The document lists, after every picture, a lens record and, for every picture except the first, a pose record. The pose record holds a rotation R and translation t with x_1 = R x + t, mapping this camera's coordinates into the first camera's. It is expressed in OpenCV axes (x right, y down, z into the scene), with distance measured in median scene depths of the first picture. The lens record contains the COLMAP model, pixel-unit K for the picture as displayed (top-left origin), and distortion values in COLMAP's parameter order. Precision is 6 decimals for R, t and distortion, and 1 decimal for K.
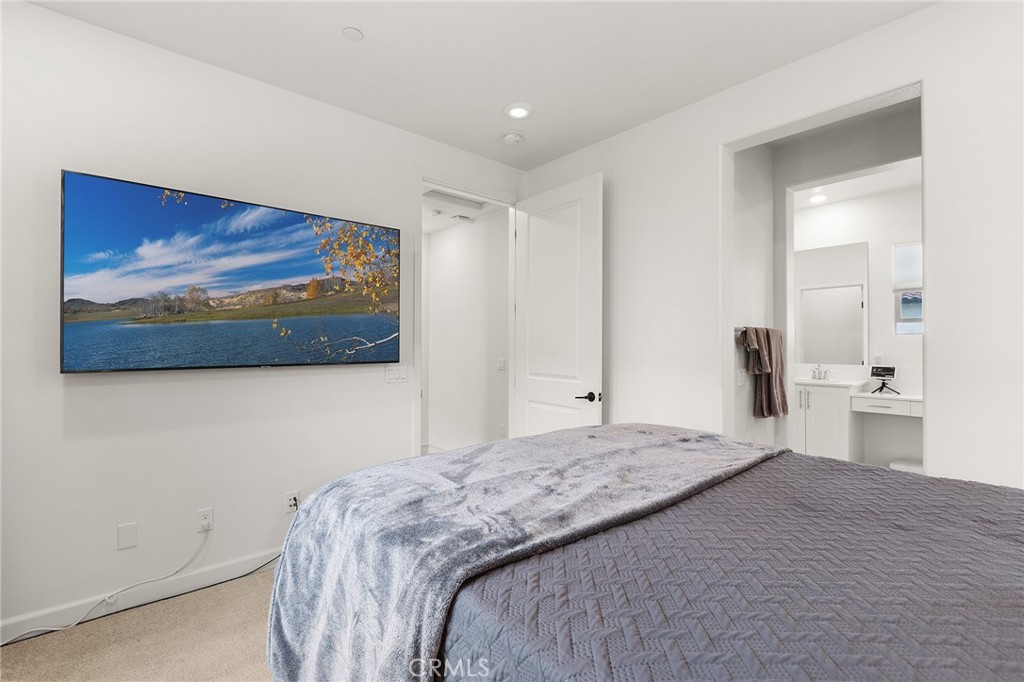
lens RADIAL K [[459.4, 0, 517.9], [0, 459.4, 330.7], [0, 0, 1]] dist [-0.000255, 0.000090]
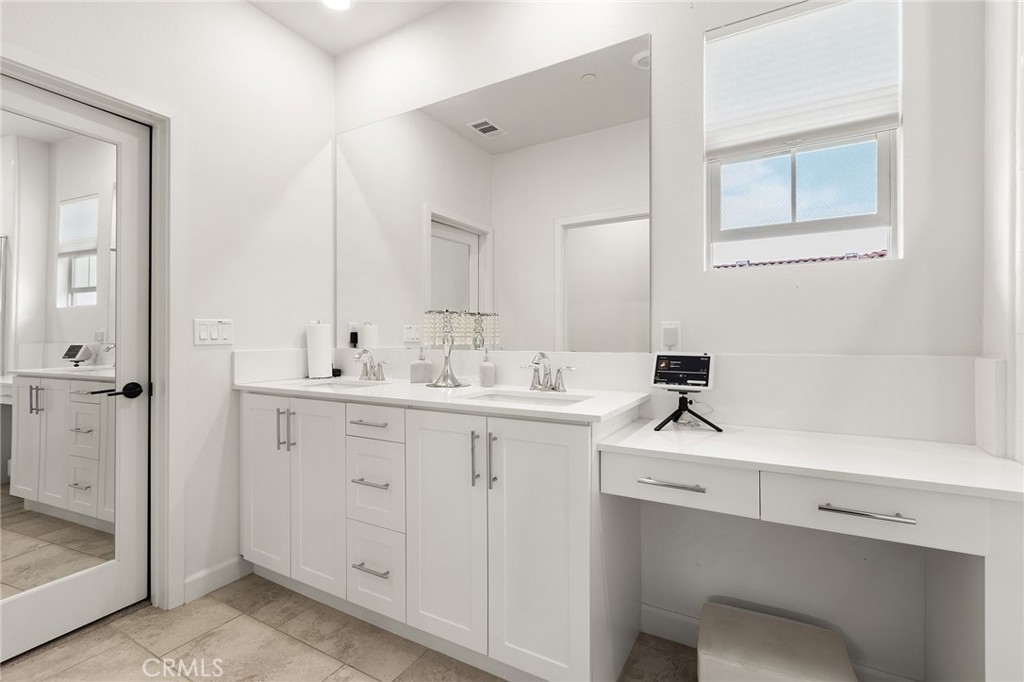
lens RADIAL K [[459.4, 0, 517.9], [0, 459.4, 330.7], [0, 0, 1]] dist [-0.000255, 0.000090]
pose [[0.941976, 0.003826, 0.335657, 0.551250], [-0.008232, 0.999898, 0.011702, 0.056046], [-0.335578, -0.013786, 0.941912, 0.702707]]
